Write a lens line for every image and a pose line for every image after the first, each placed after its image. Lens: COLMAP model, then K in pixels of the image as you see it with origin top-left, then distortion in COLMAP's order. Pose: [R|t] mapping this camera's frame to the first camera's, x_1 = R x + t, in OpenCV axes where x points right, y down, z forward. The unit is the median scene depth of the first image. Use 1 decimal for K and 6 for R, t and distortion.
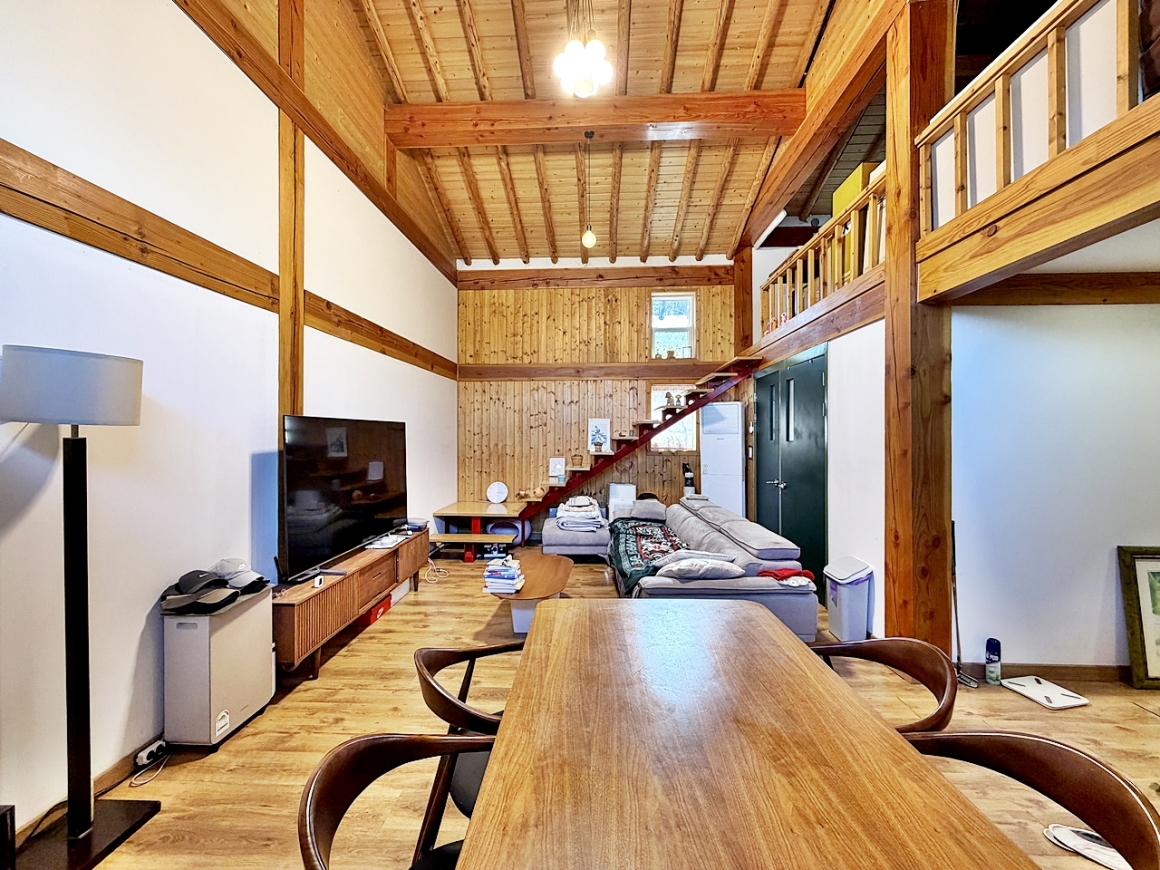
lens RADIAL K [[458.8, 0, 577.0], [0, 458.8, 435.8], [0, 0, 1]] dist [0.000009, -0.000109]
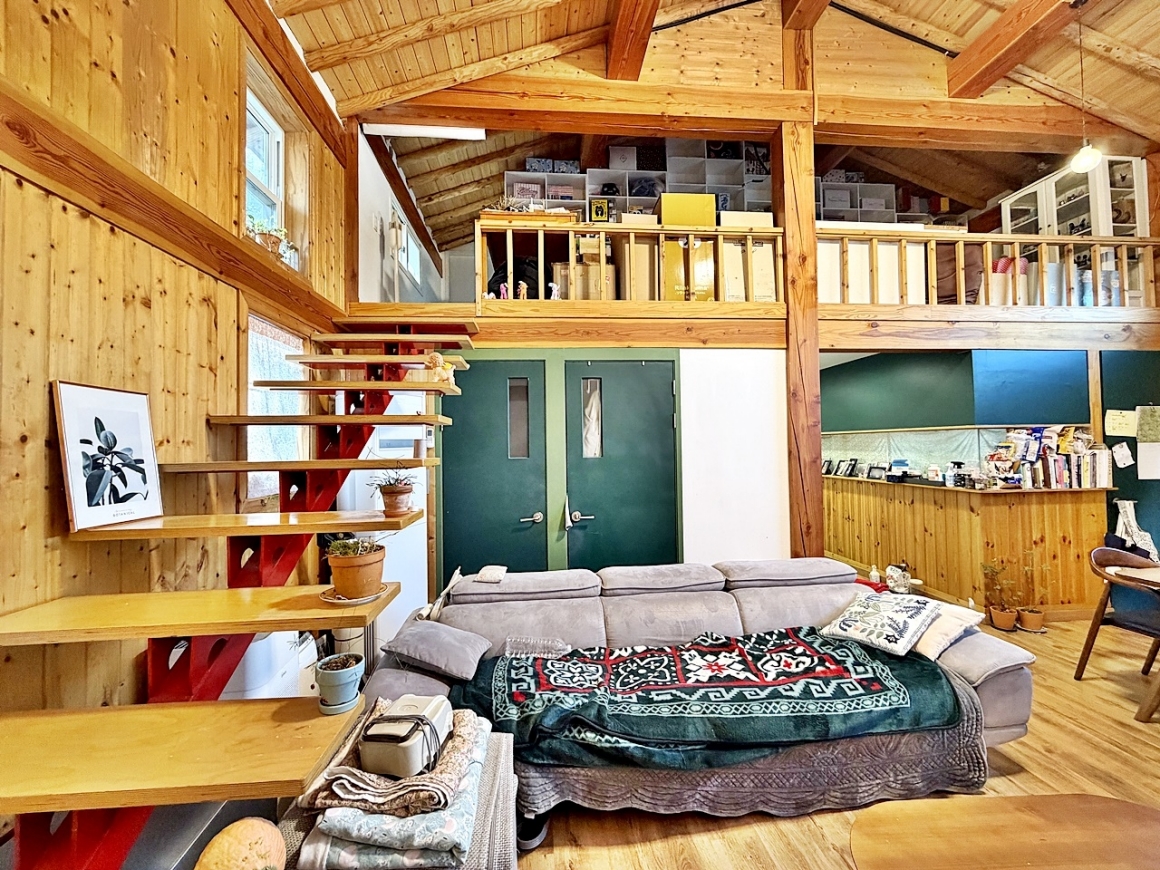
lens RADIAL K [[458.8, 0, 577.0], [0, 458.8, 435.8], [0, 0, 1]] dist [0.000009, -0.000109]
pose [[-0.136903, 0.024198, 0.990289, -0.270488], [0.013109, 0.999658, -0.022615, -0.006360], [-0.990498, 0.009885, -0.137174, 1.030838]]
